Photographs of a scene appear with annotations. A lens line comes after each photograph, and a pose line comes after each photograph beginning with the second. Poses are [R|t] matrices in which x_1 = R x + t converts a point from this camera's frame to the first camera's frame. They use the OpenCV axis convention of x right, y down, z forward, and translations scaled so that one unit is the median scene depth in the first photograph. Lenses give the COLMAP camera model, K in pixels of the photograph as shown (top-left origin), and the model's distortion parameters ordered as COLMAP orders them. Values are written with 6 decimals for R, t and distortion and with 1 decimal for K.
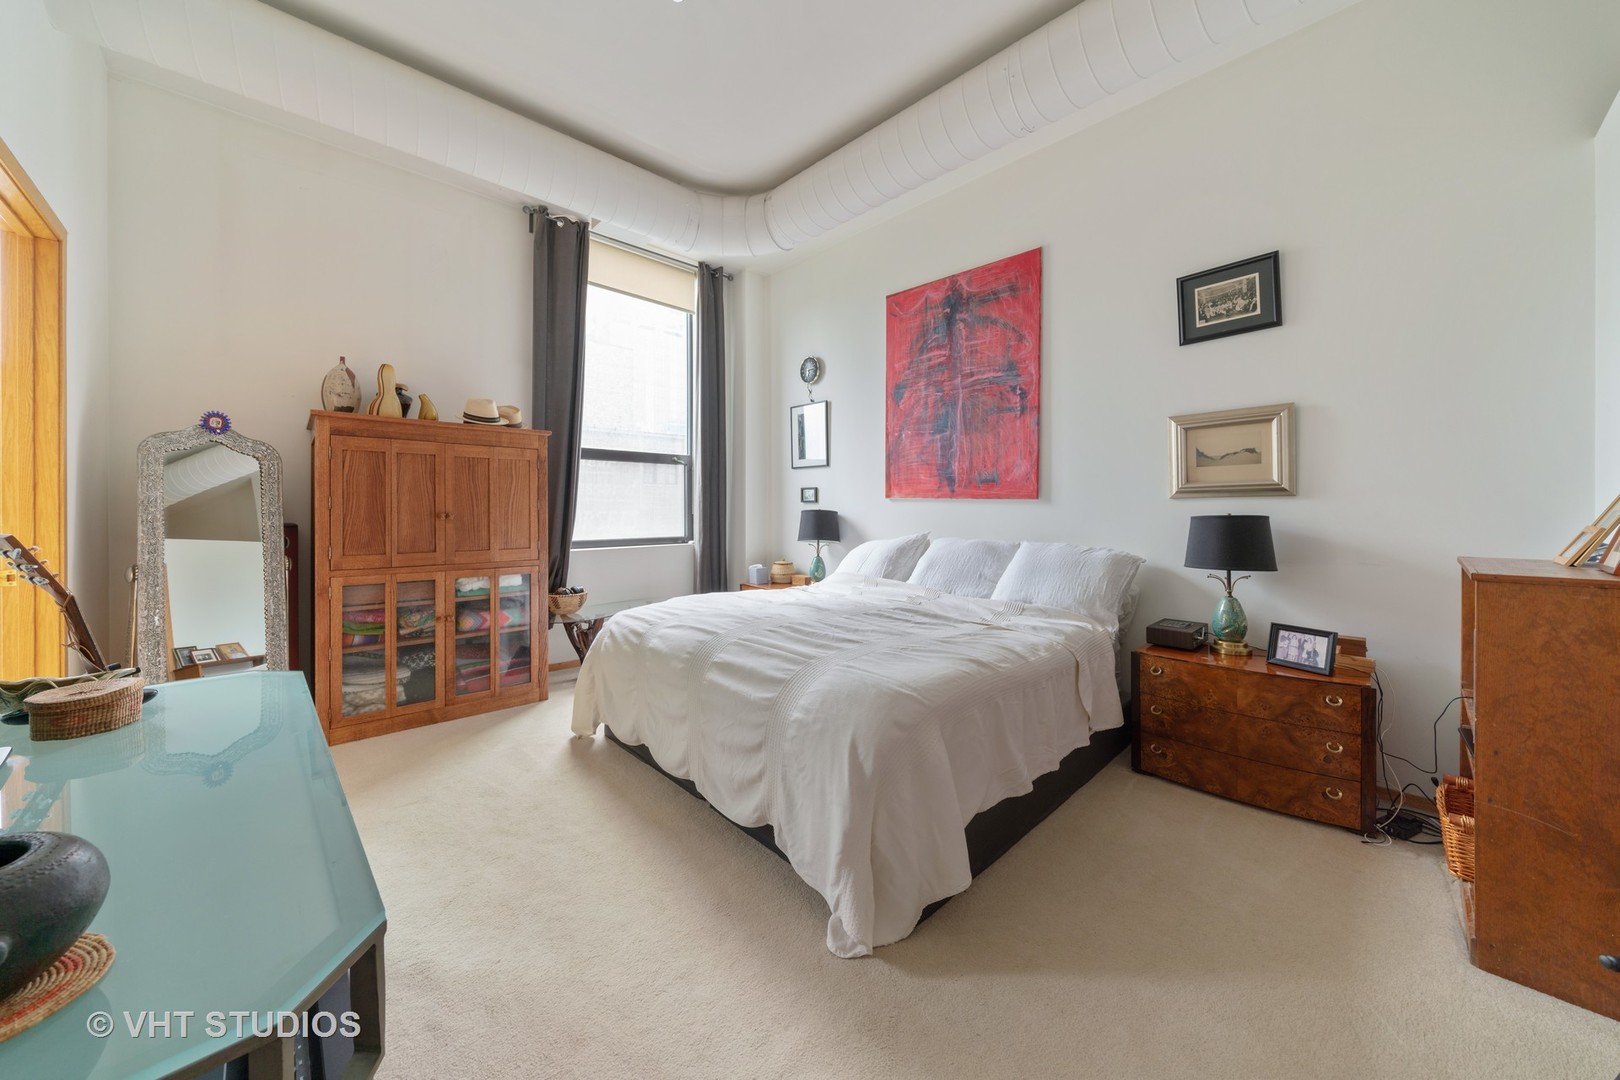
lens RADIAL K [[565.6, 0, 804.0], [0, 565.6, 527.5], [0, 0, 1]] dist [-0.000925, -0.000030]
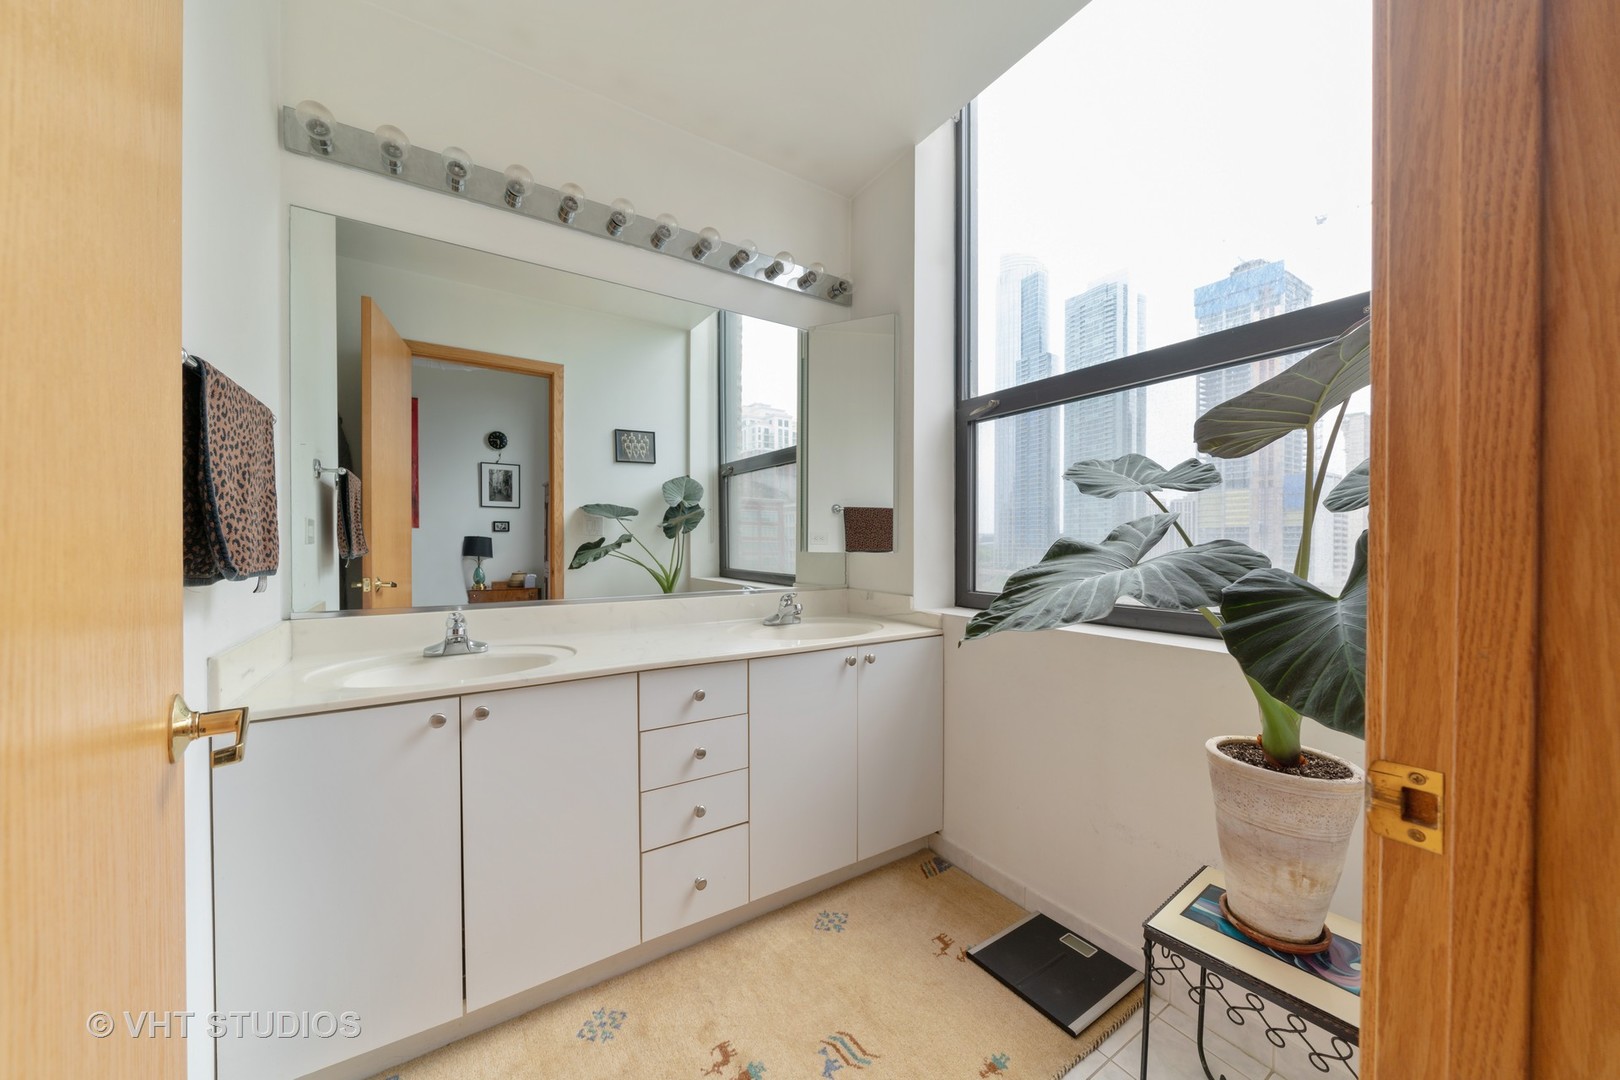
lens RADIAL K [[565.6, 0, 804.0], [0, 565.6, 527.5], [0, 0, 1]] dist [-0.000925, -0.000030]
pose [[-0.172063, 0.005987, -0.985068, -1.162375], [-0.004934, 0.999964, 0.006939, -0.012745], [0.985074, 0.006054, -0.172027, 0.812957]]
